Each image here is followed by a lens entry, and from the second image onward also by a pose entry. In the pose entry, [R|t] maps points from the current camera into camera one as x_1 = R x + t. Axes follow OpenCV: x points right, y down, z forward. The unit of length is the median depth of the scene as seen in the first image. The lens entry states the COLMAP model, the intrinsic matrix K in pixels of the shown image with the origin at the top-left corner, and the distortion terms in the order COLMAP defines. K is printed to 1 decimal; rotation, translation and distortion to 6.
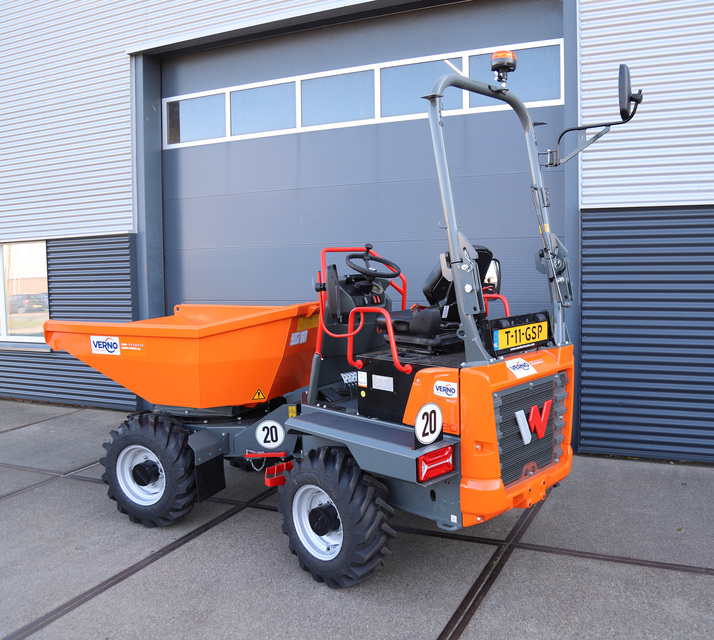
lens RADIAL K [[634.6, 0, 385.7], [0, 634.6, 329.2], [0, 0, 1]] dist [-0.081184, 0.004441]
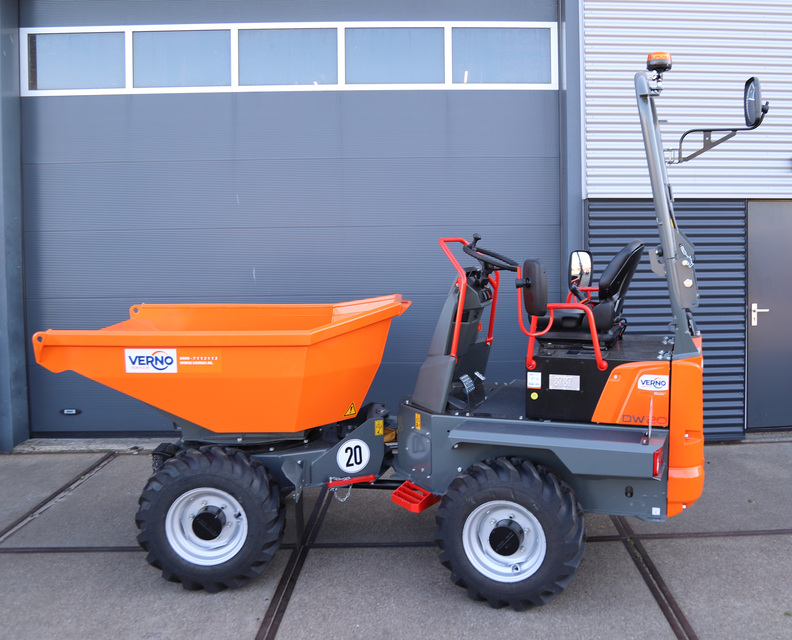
lens RADIAL K [[746.6, 0, 422.3], [0, 746.6, 297.2], [0, 0, 1]] dist [-0.083956, 0.020013]
pose [[0.913045, -0.020487, 0.407343, -0.543818], [0.034583, 0.999030, -0.027272, -0.016638], [-0.406389, 0.038988, 0.912868, 0.051294]]
